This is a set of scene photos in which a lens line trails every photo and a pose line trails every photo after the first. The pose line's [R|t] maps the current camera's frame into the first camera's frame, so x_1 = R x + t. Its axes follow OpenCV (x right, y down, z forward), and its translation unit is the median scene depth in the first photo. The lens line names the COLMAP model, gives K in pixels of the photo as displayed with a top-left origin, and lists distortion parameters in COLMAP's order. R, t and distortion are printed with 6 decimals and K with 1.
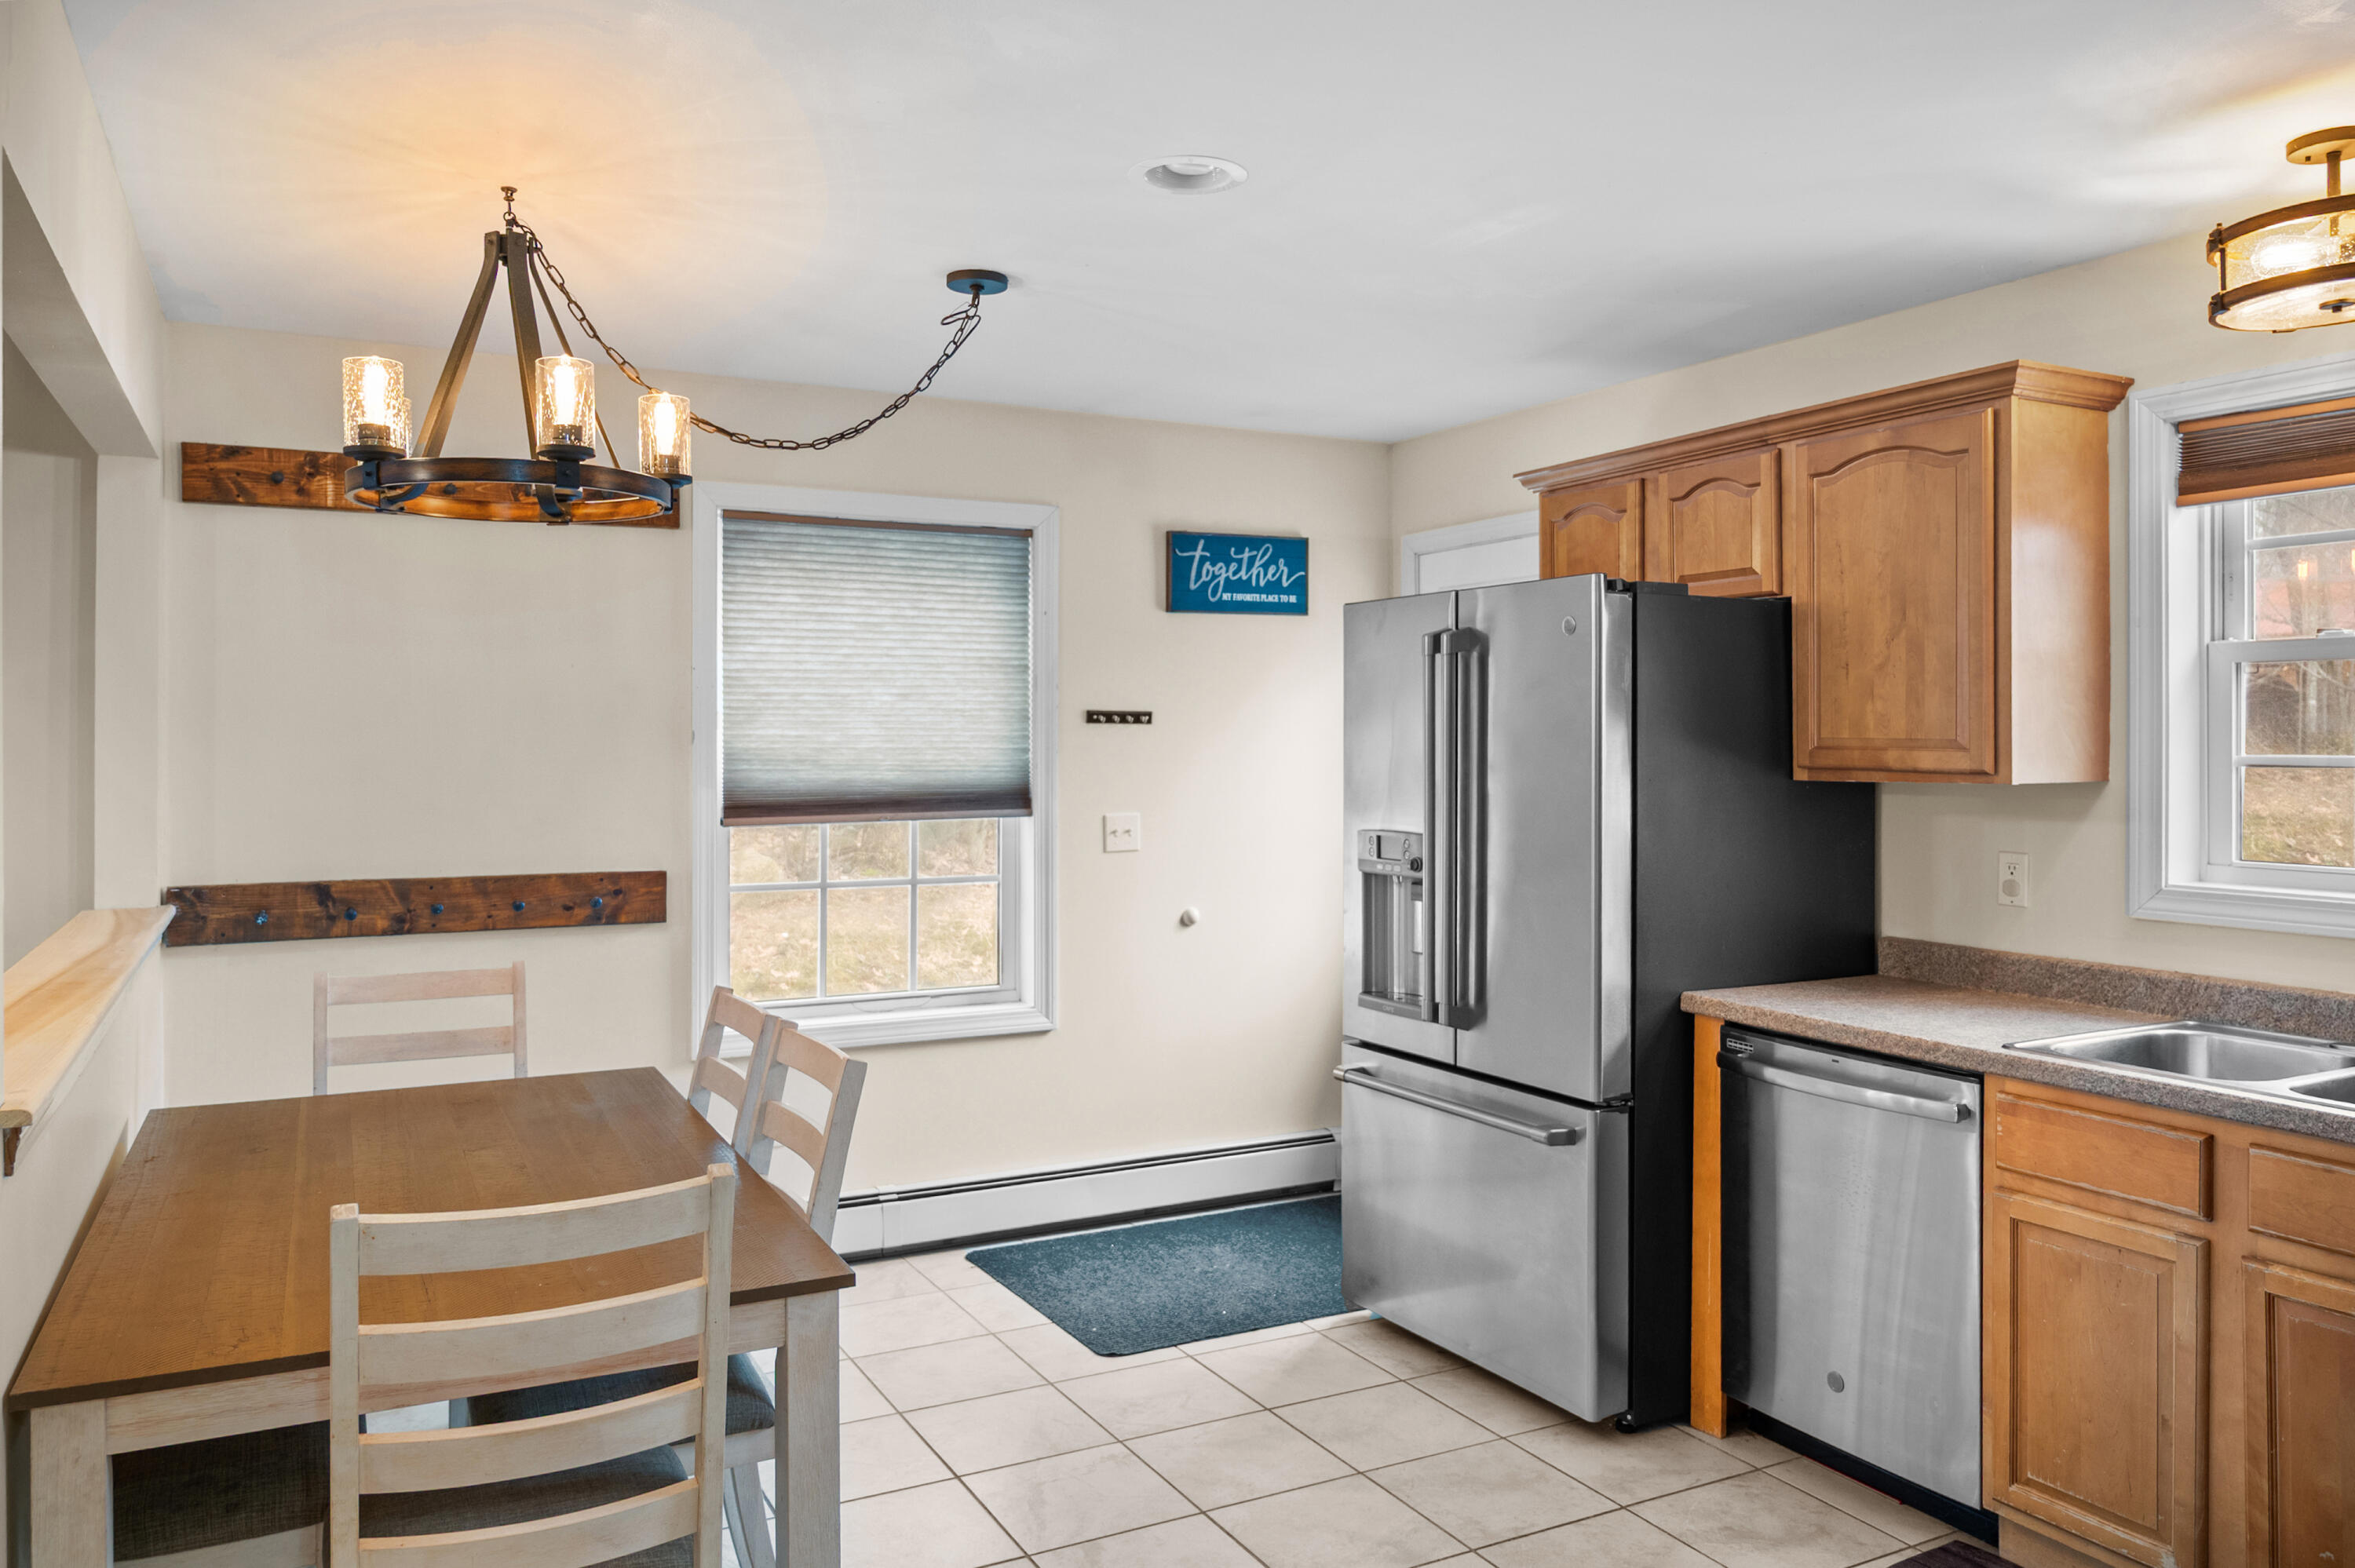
lens RADIAL K [[1673.2, 0, 1181.3], [0, 1673.2, 741.7], [0, 0, 1]] dist [-0.000181, -0.000543]
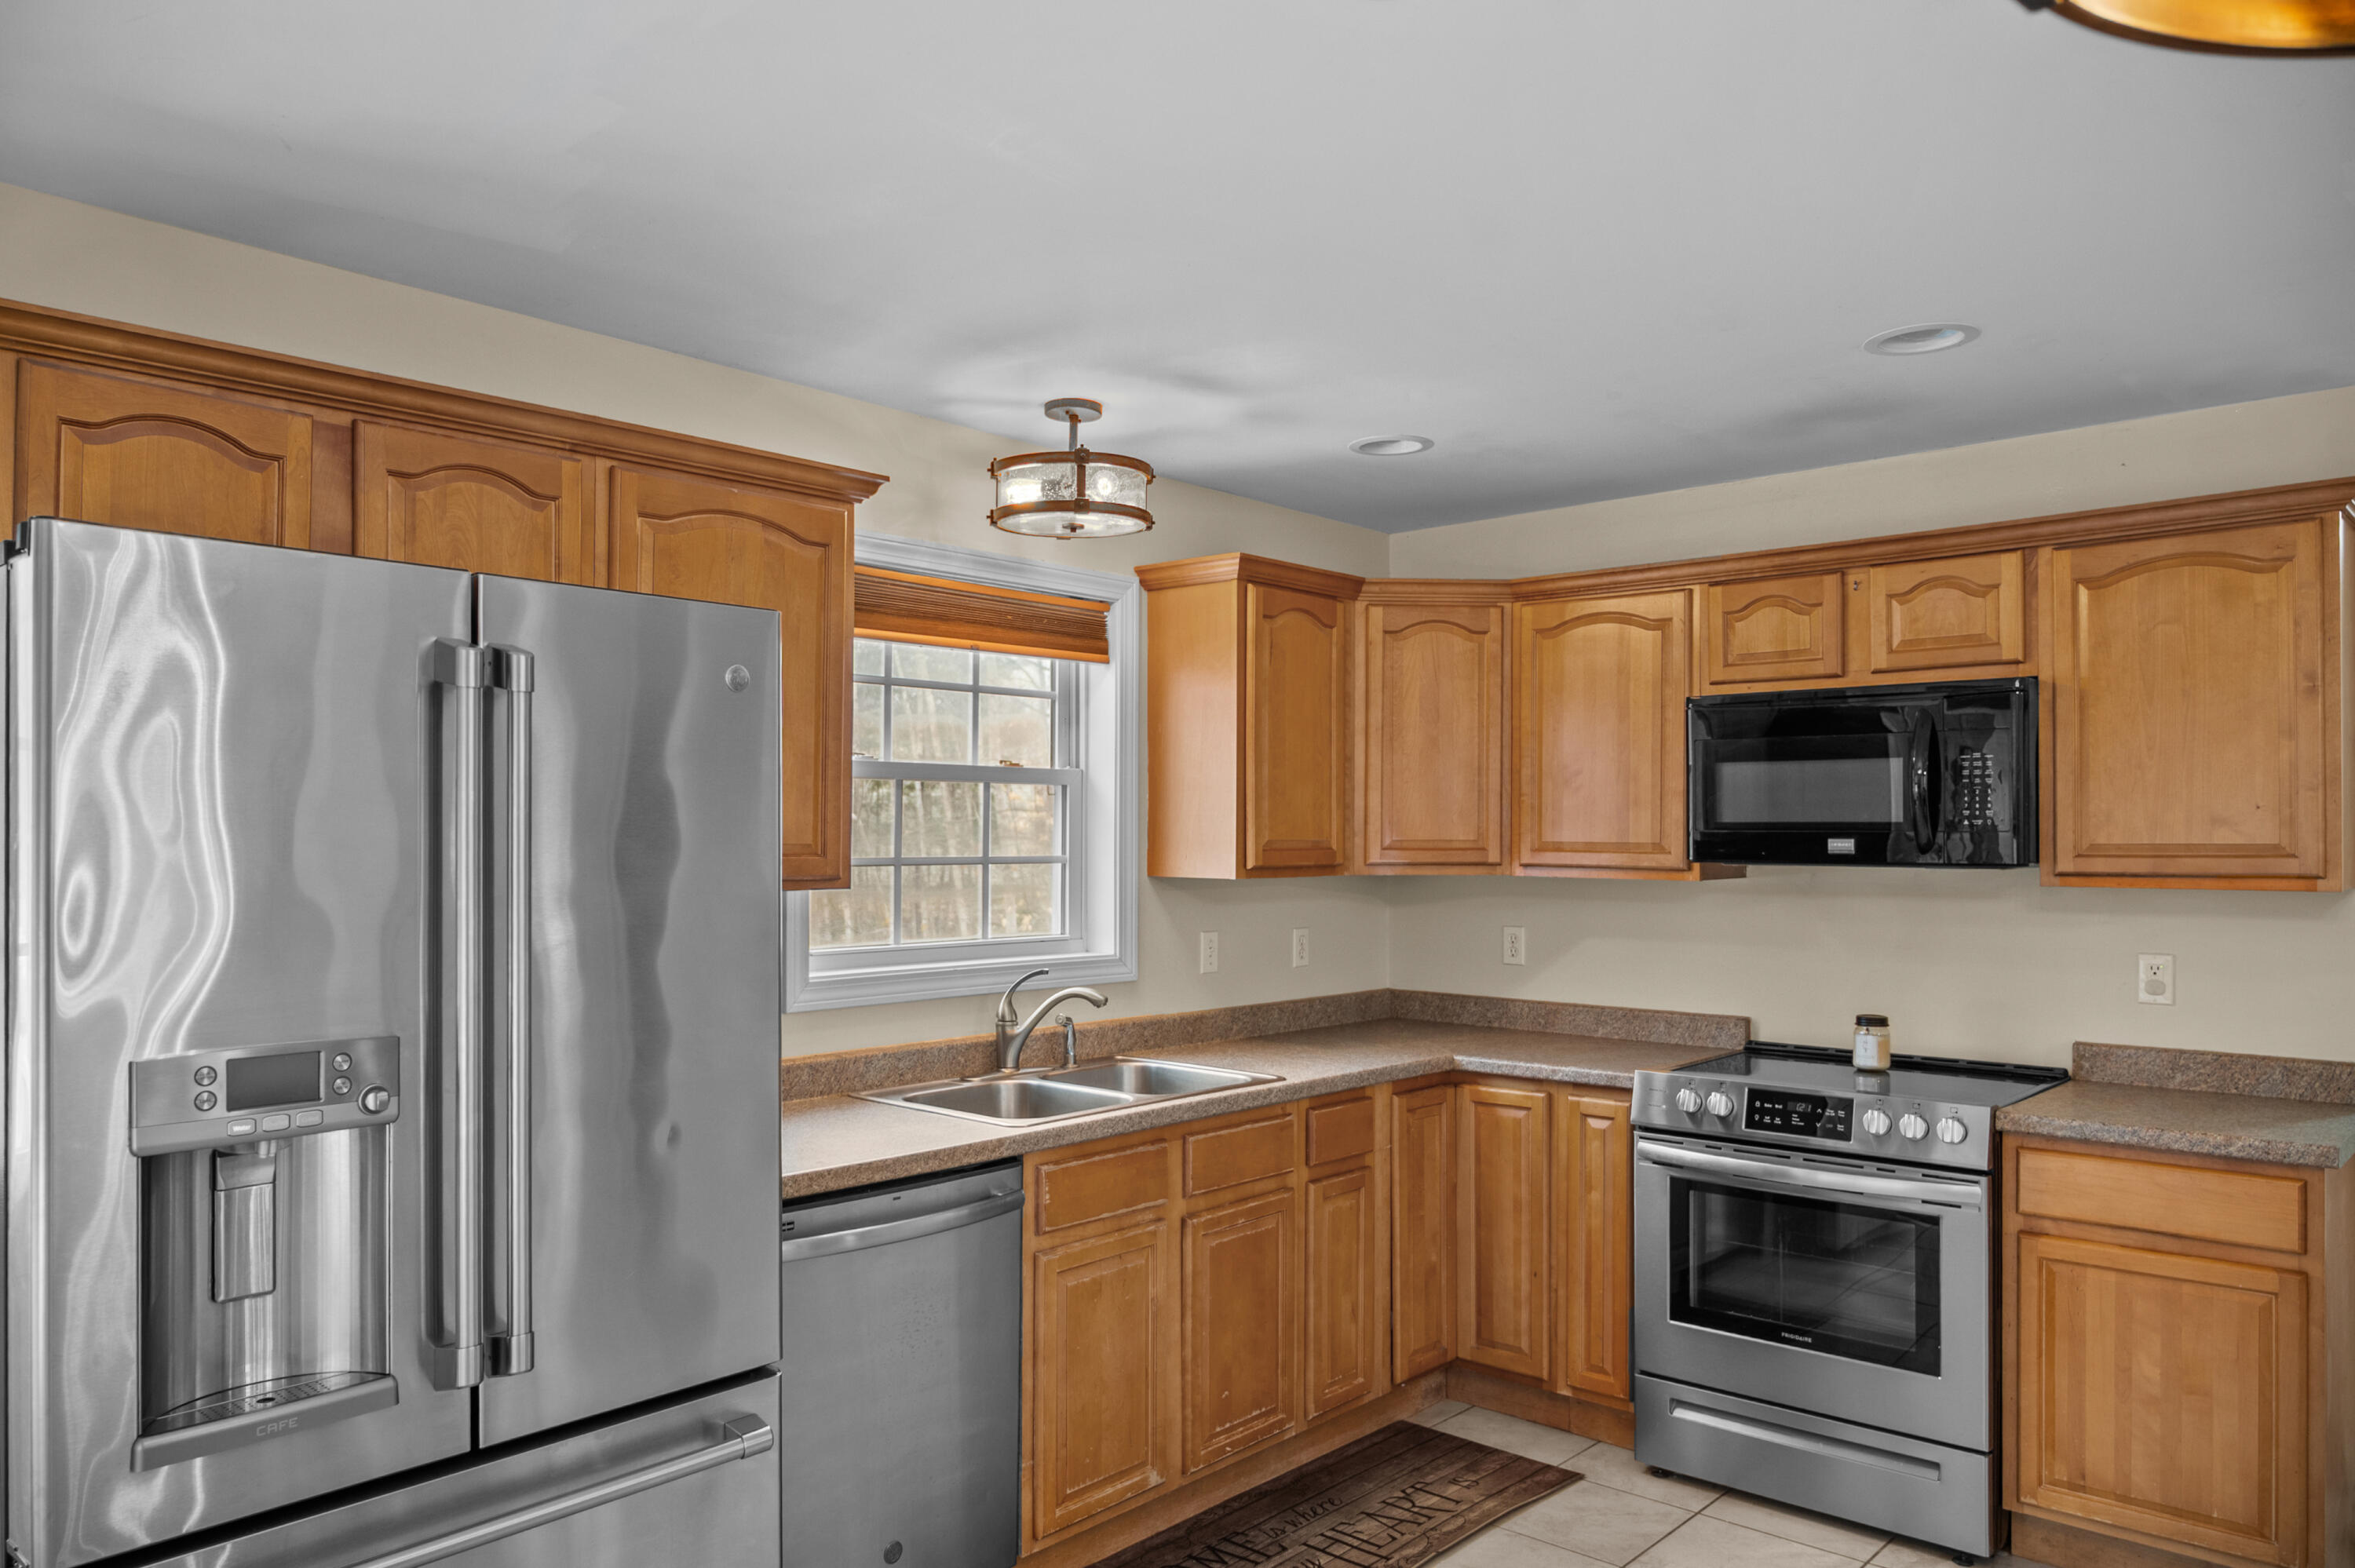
lens RADIAL K [[1610.6, 0, 1169.7], [0, 1610.6, 817.7], [0, 0, 1]] dist [-0.008068, -0.002601]
pose [[-0.345406, 0.010835, 0.938391, -0.454535], [-0.000207, 0.999932, -0.011622, -0.005696], [-0.938453, -0.004209, -0.345381, 1.093498]]
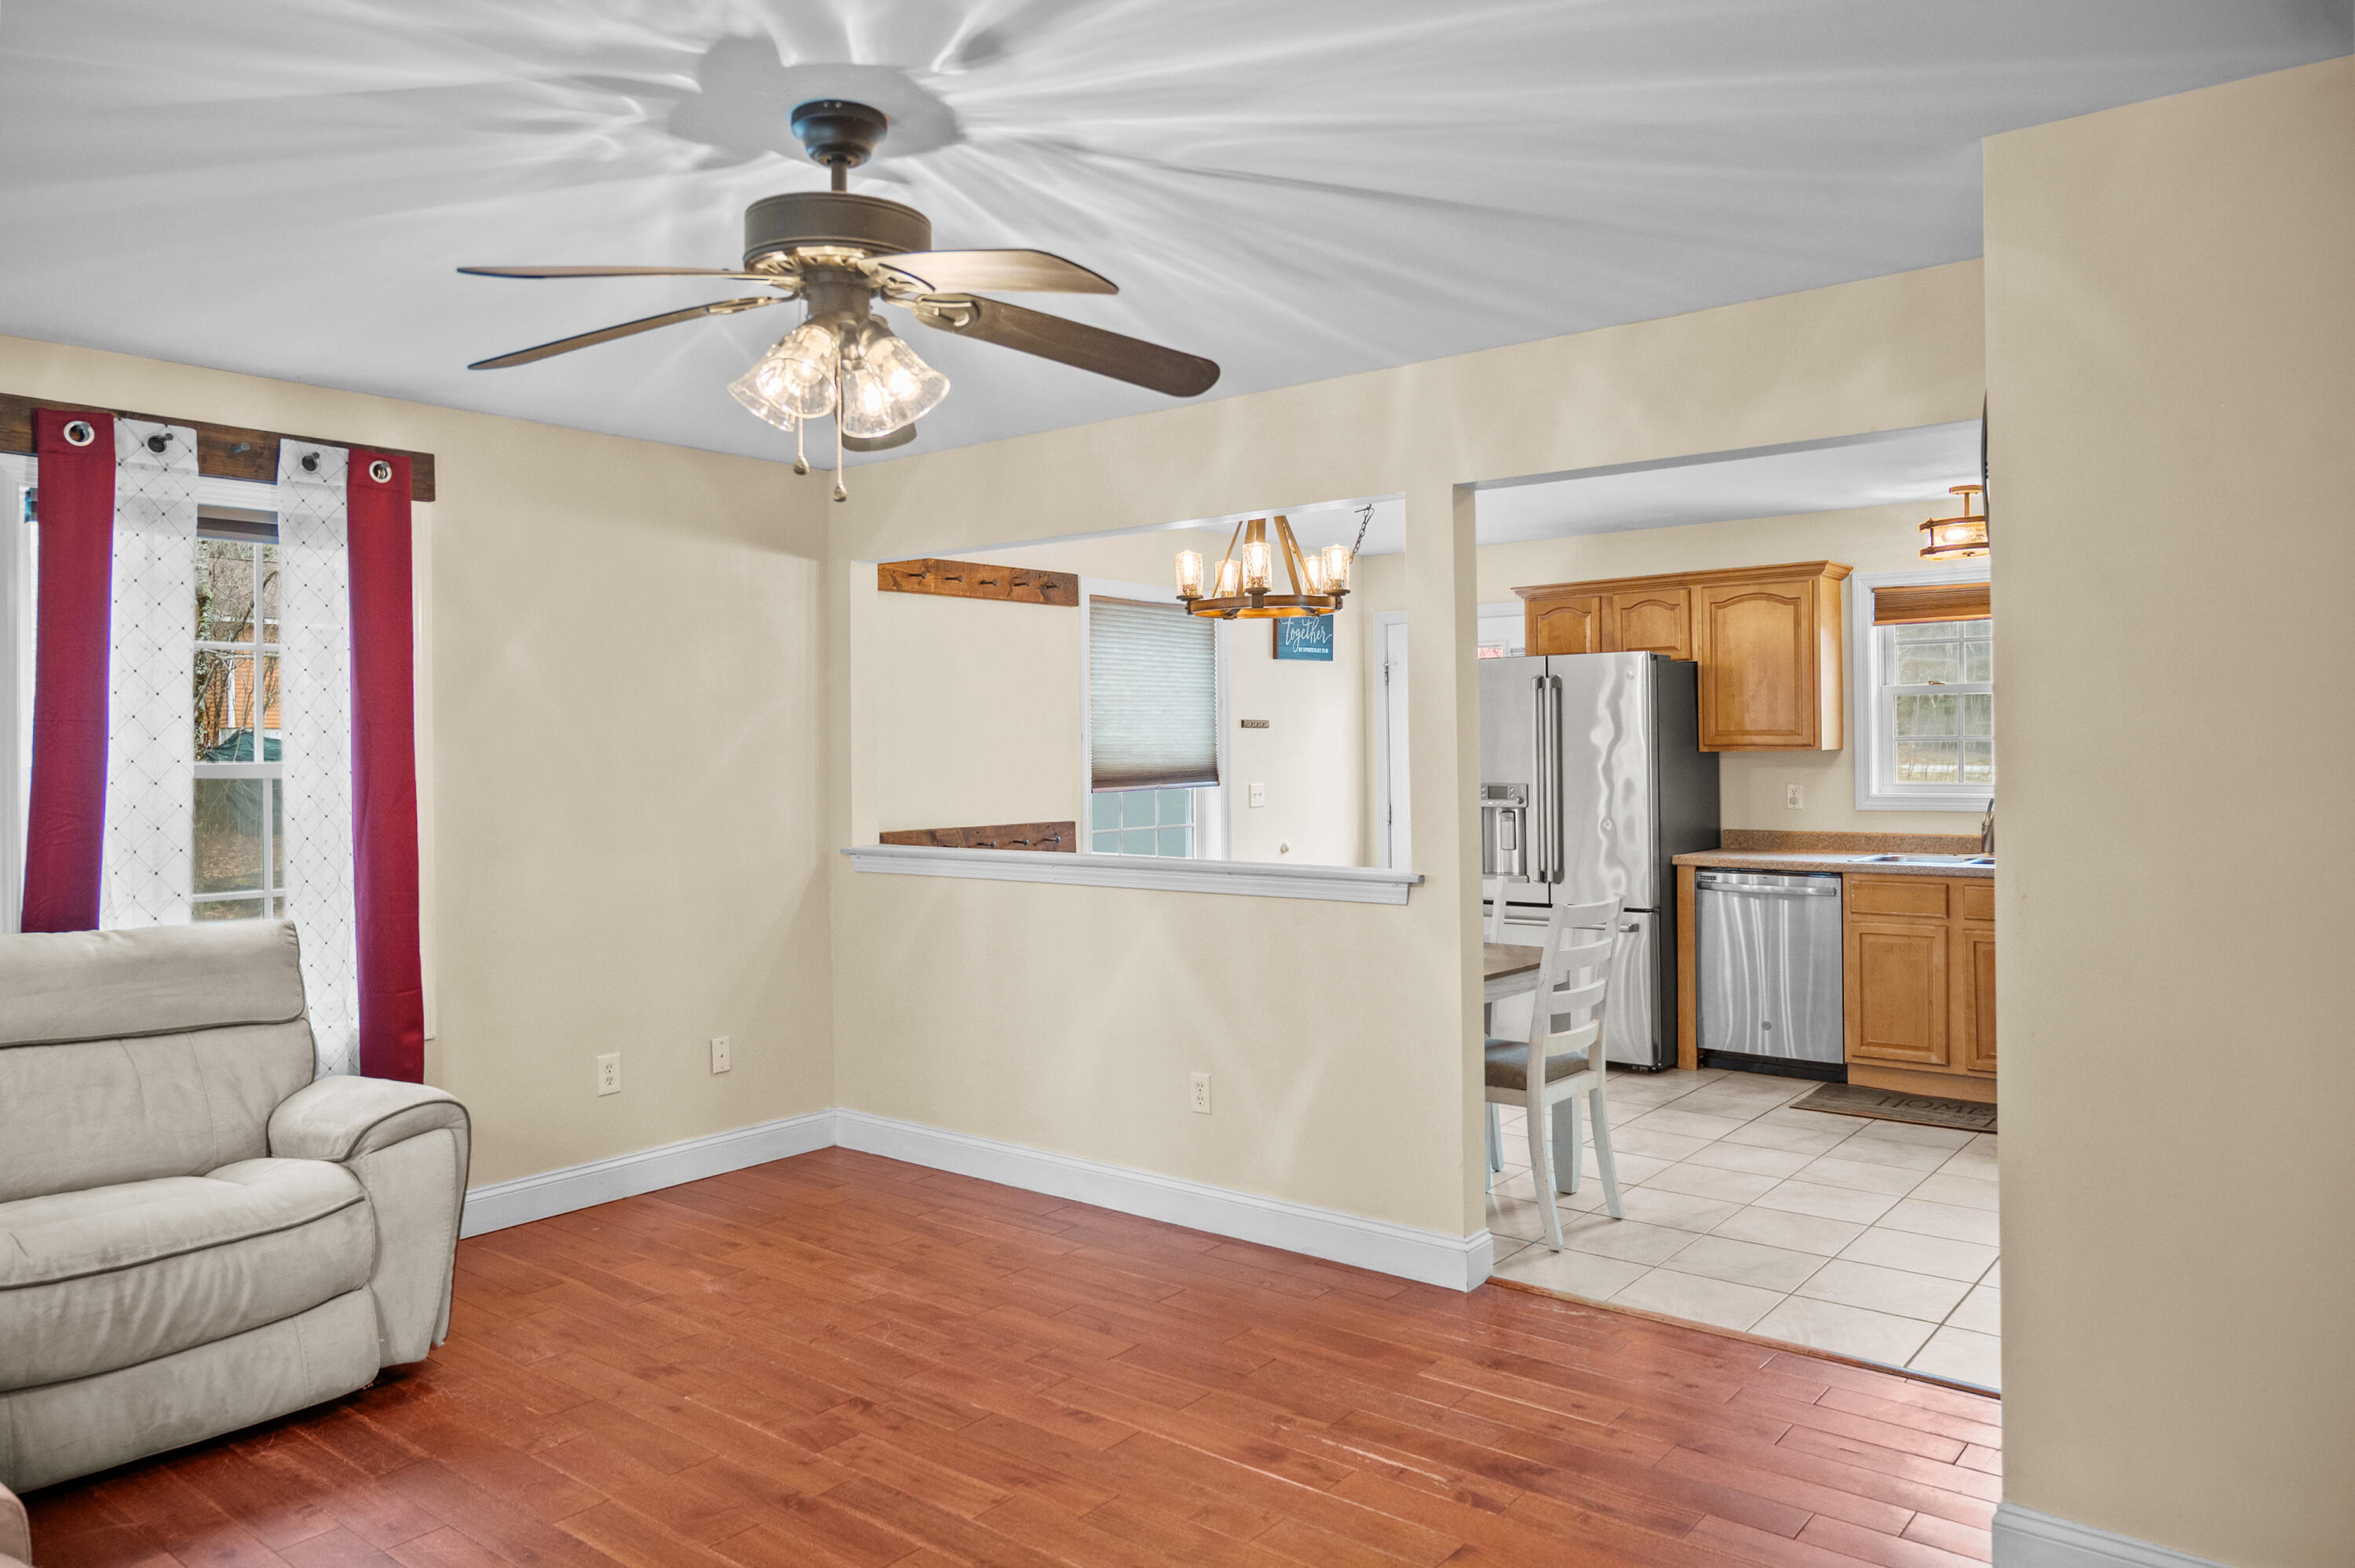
lens RADIAL K [[1592.7, 0, 1176.0], [0, 1592.7, 744.0], [0, 0, 1]] dist [-0.001349, -0.000920]
pose [[0.918401, -0.010190, 0.395520, -1.063074], [0.012394, 0.999919, -0.003017, 0.012368], [-0.395457, 0.007673, 0.918452, -0.566457]]
